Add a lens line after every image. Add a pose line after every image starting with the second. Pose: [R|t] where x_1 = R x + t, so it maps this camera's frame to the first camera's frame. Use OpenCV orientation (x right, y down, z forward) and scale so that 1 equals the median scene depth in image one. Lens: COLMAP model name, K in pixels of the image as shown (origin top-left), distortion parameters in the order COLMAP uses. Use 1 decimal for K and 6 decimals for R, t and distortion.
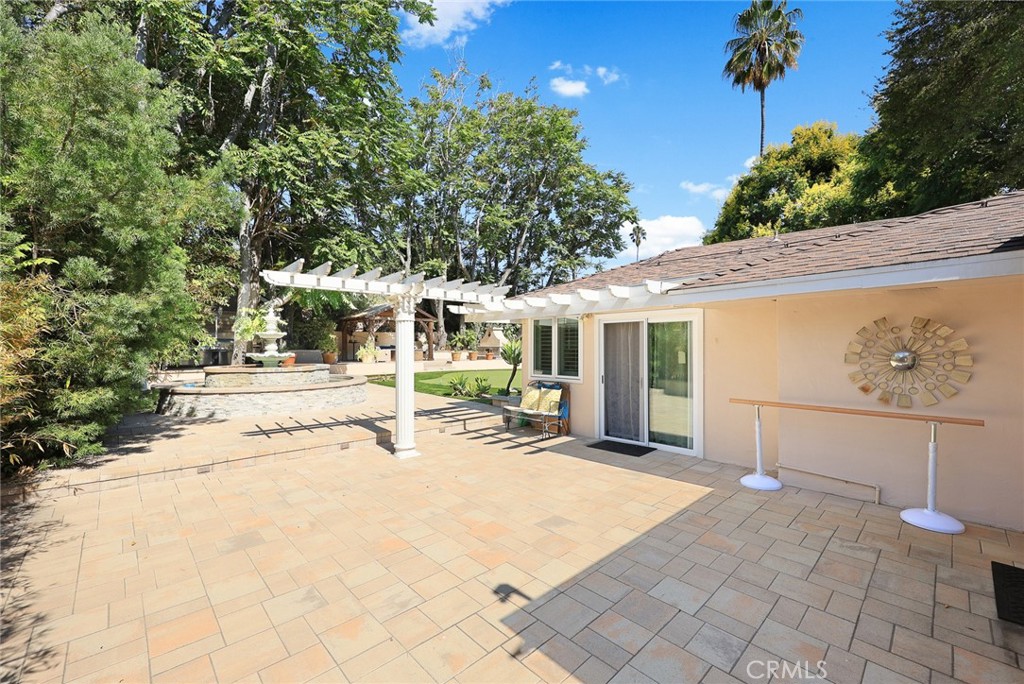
lens RADIAL K [[419.0, 0, 524.0], [0, 419.0, 347.0], [0, 0, 1]] dist [-0.000780, -0.000062]
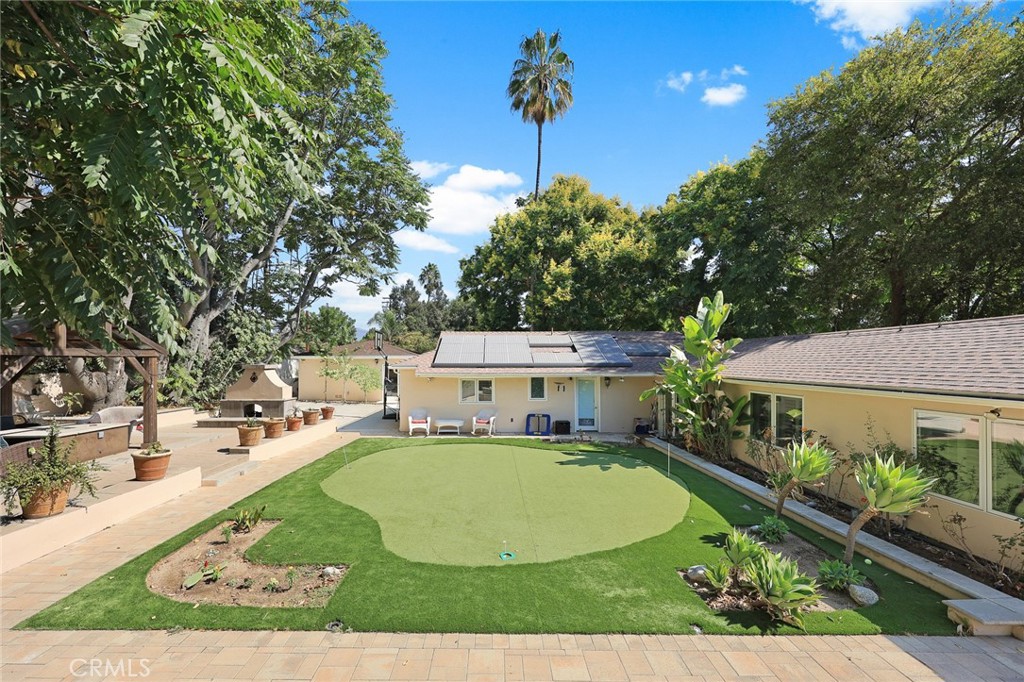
lens RADIAL K [[432.2, 0, 510.3], [0, 432.2, 367.0], [0, 0, 1]] dist [0.001824, 0.000066]
pose [[0.686011, -0.003311, 0.727584, -0.463843], [0.002670, 0.999994, 0.002033, -0.078438], [-0.727587, 0.000548, 0.686015, 0.691297]]
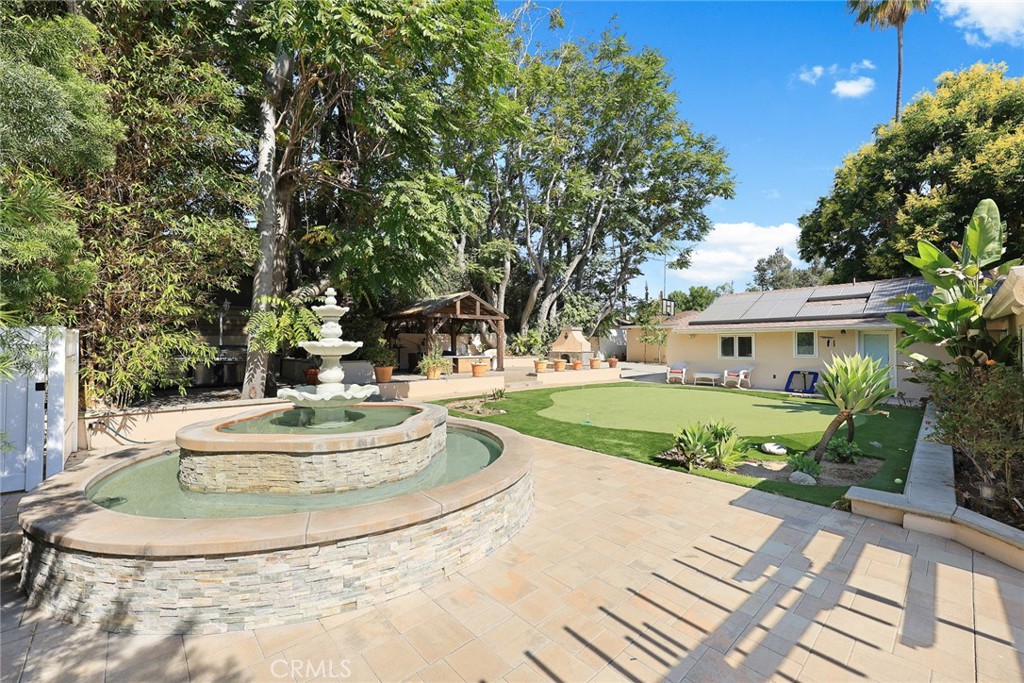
lens RADIAL K [[412.5, 0, 512.0], [0, 412.5, 341.5], [0, 0, 1]] dist [0.000513, -0.000056]
pose [[0.999577, -0.003017, -0.028938, -0.289020], [0.002702, 0.999937, -0.010923, -0.021411], [0.028969, 0.010840, 0.999522, 0.409752]]
